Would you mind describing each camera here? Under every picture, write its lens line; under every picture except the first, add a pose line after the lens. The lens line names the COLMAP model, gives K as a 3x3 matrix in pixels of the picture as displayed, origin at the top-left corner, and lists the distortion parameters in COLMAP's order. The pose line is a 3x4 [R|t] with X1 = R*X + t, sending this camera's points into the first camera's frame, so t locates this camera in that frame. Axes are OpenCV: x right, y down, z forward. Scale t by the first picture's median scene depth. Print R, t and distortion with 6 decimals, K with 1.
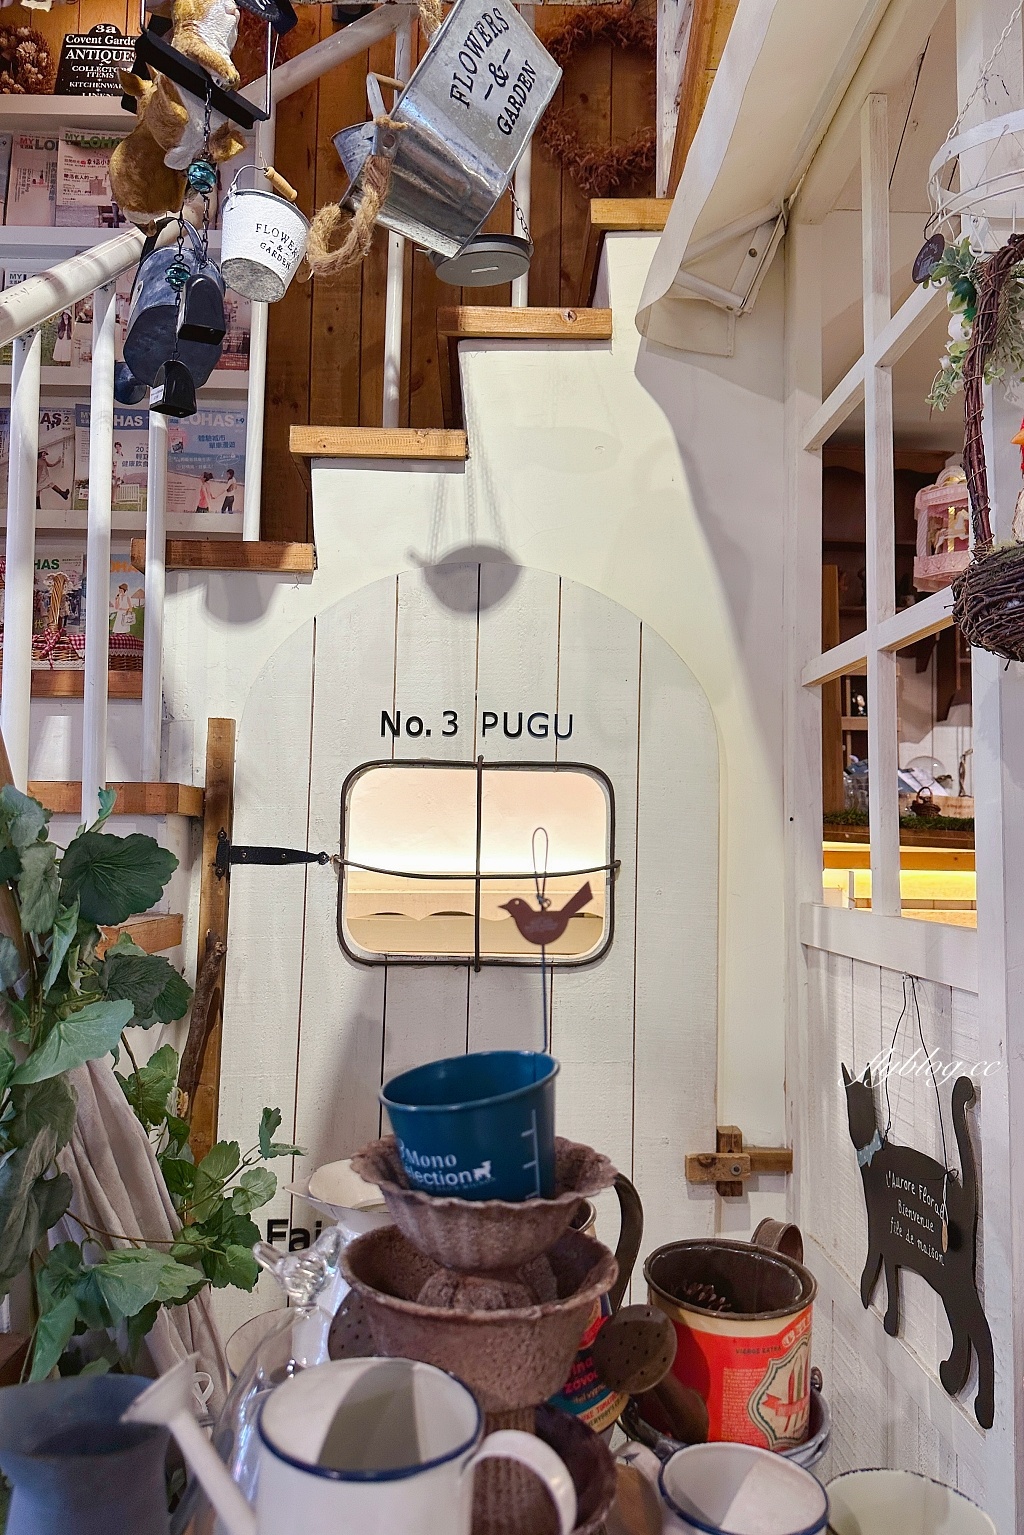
lens RADIAL K [[1092.5, 0, 520.7], [0, 1092.5, 772.7], [0, 0, 1]] dist [0.101376, -0.152719]
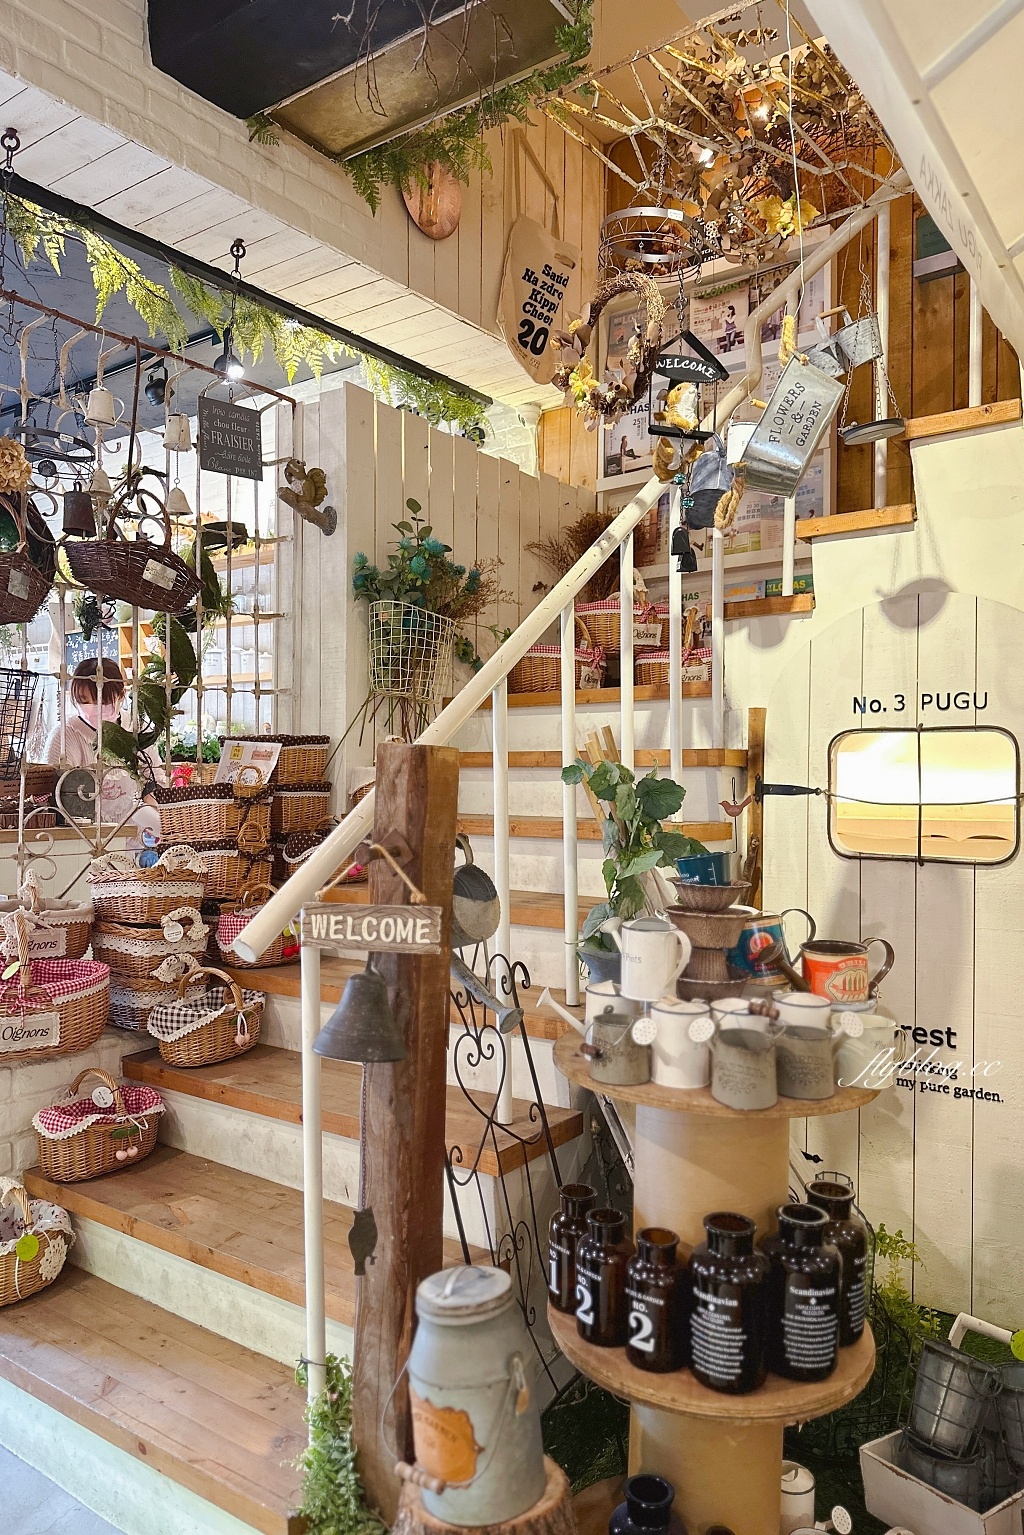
lens RADIAL K [[1092.5, 0, 520.7], [0, 1092.5, 772.7], [0, 0, 1]] dist [0.101376, -0.152719]
pose [[0.806343, -0.011635, -0.591334, 0.416948], [0.044401, 0.998176, 0.040905, -0.034320], [0.589779, -0.059239, 0.805389, -0.549605]]
